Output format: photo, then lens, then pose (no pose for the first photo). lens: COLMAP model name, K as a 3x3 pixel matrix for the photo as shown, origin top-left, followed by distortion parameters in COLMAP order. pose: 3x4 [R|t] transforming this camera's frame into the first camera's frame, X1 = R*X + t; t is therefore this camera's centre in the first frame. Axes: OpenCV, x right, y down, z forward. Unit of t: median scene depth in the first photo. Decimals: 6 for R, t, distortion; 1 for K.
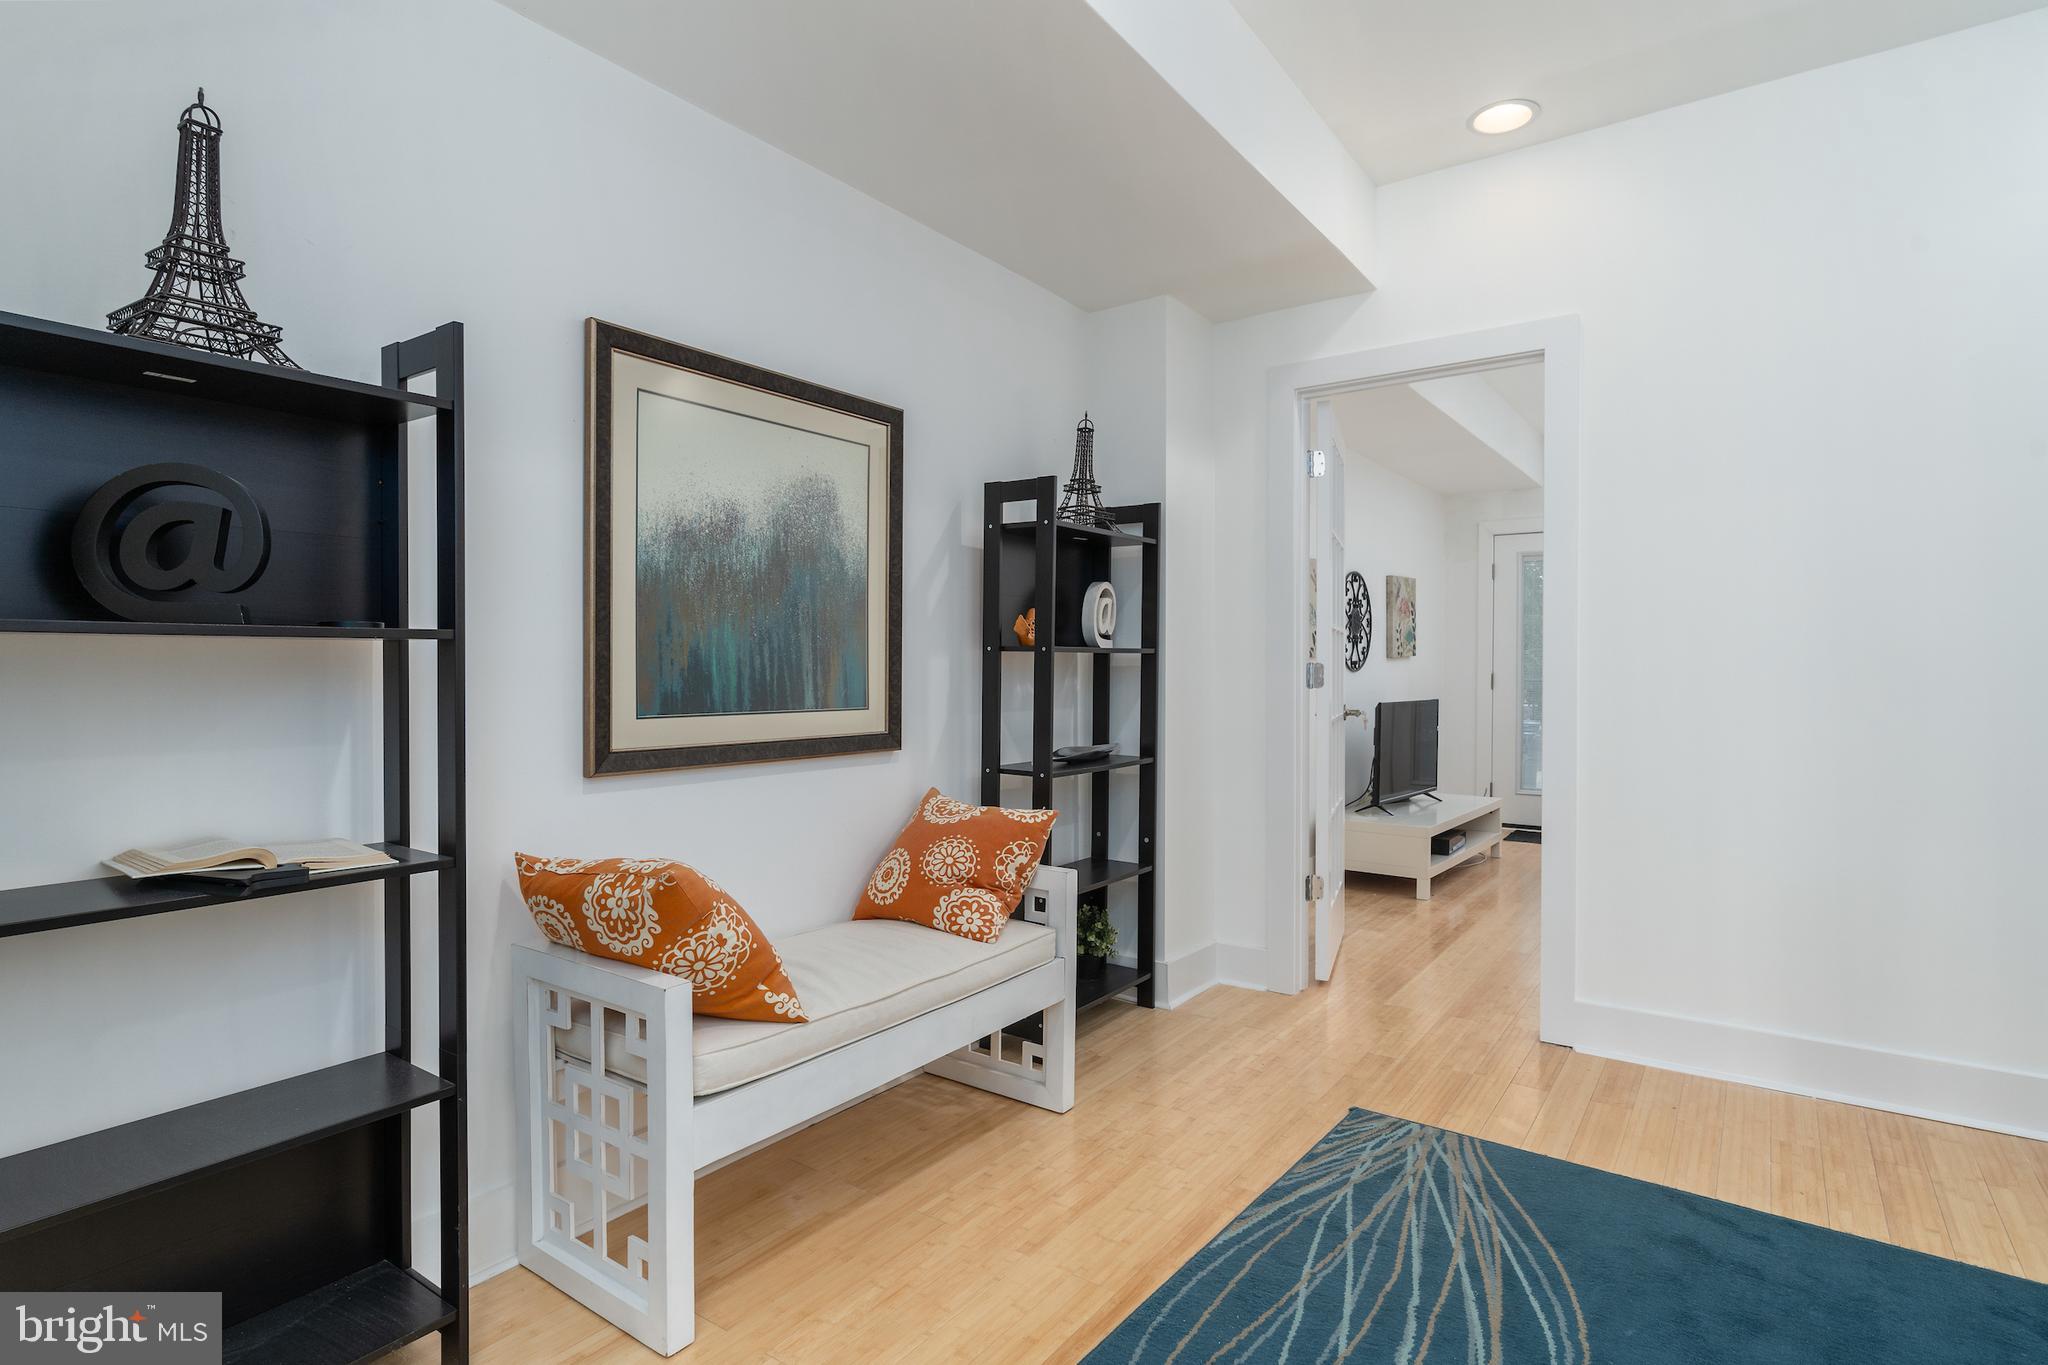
lens RADIAL K [[1042.3, 0, 1025.8], [0, 1042.3, 673.2], [0, 0, 1]] dist [-0.004338, -0.001315]
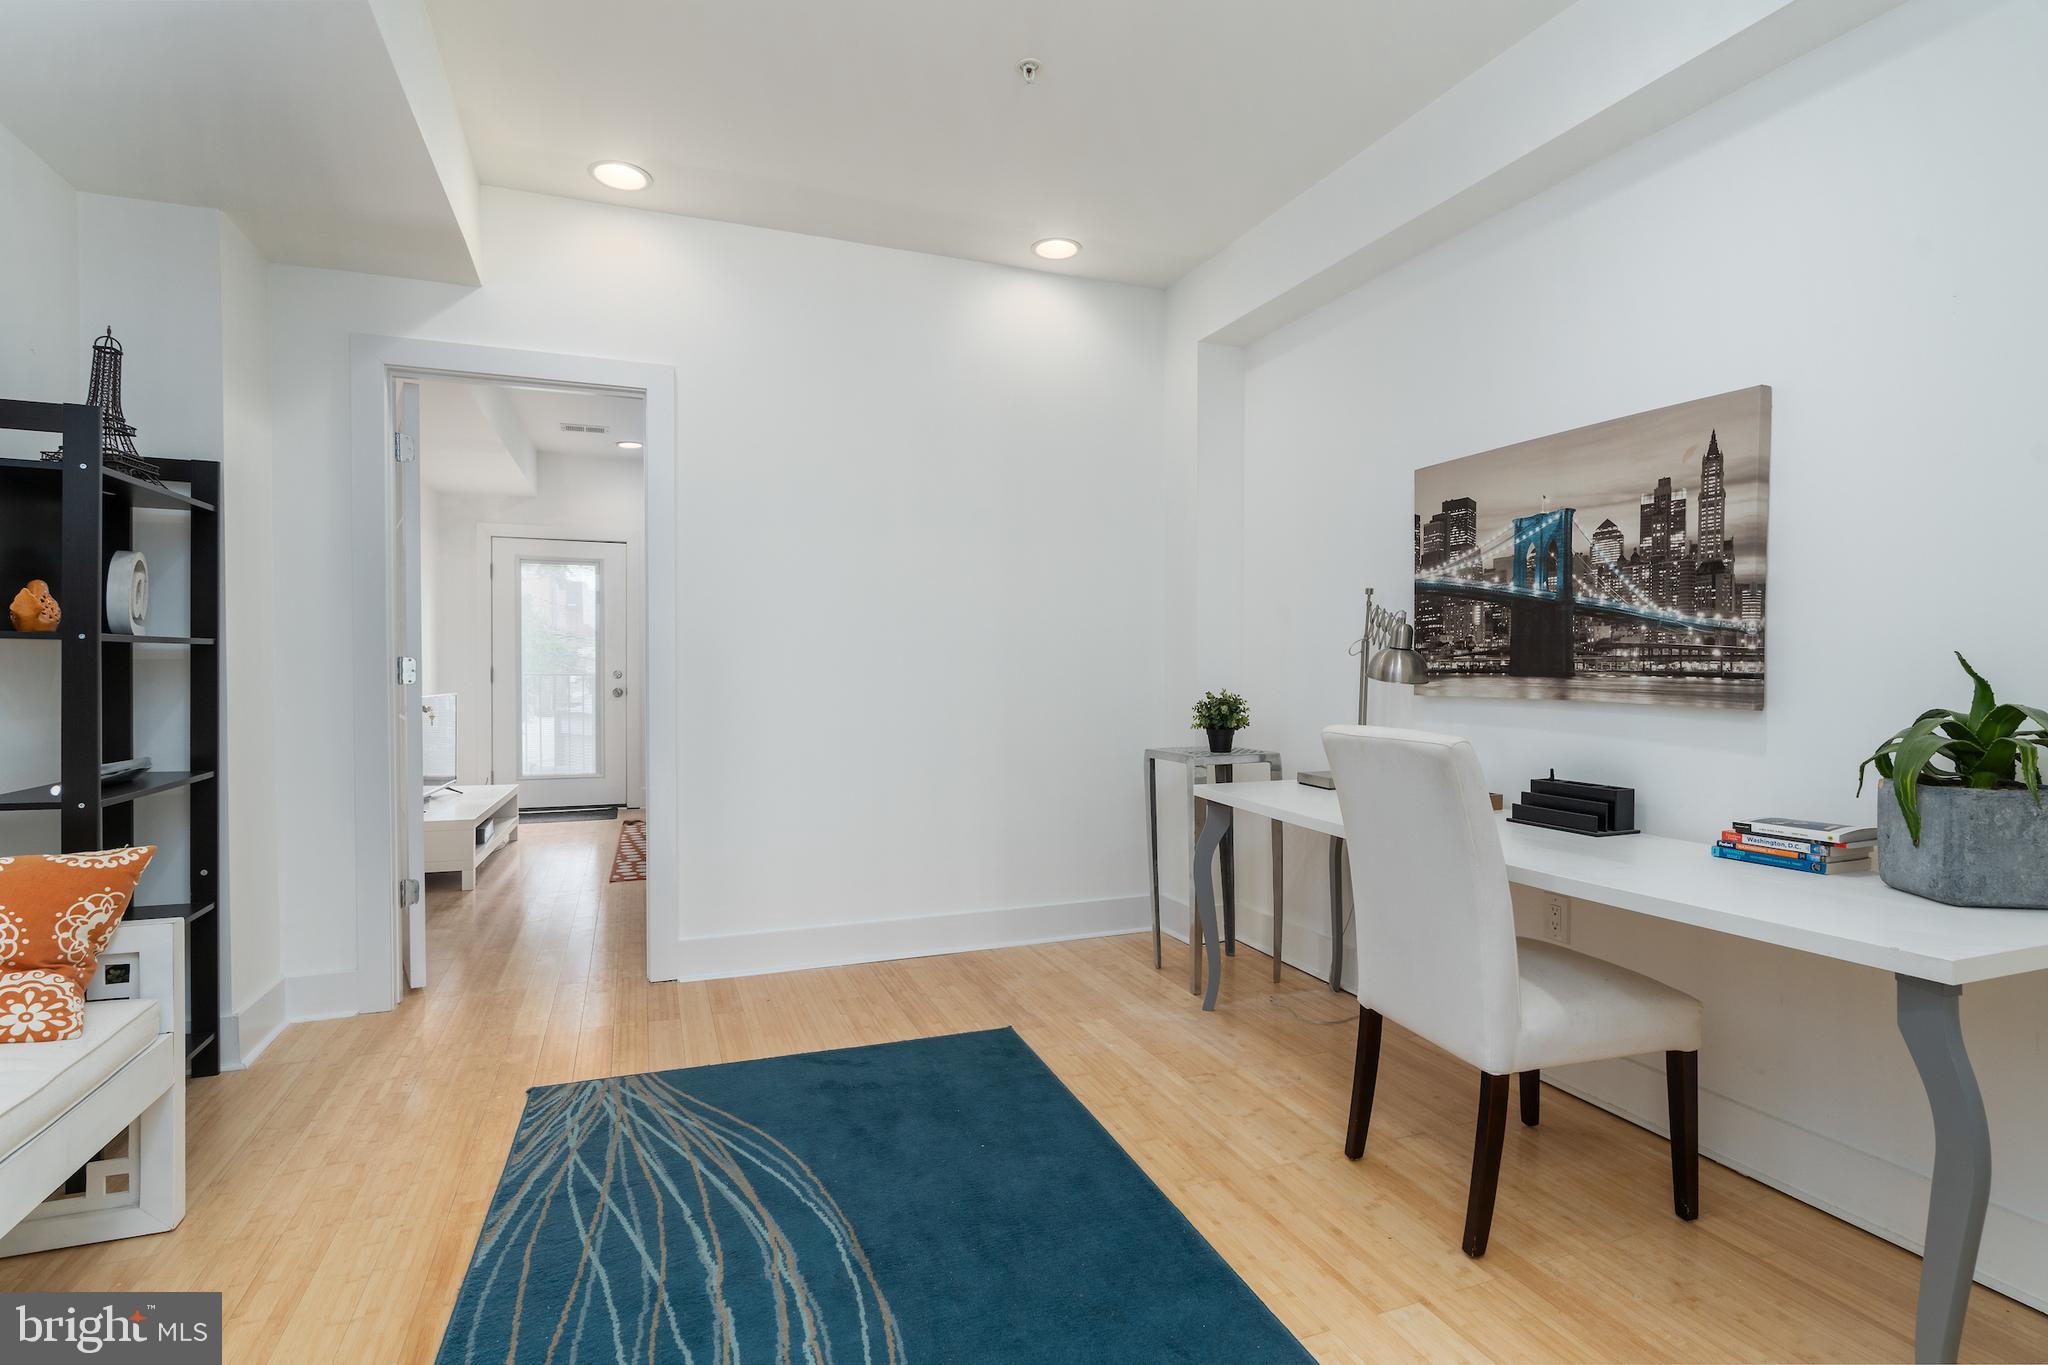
lens RADIAL K [[957.1, 0, 1021.9], [0, 957.1, 676.4], [0, 0, 1]] dist [-0.013406, 0.001706]
pose [[0.549914, -0.008336, 0.835180, -0.216747], [0.001318, 0.999958, 0.009113, 0.000320], [-0.835220, -0.003911, 0.549902, 0.081372]]
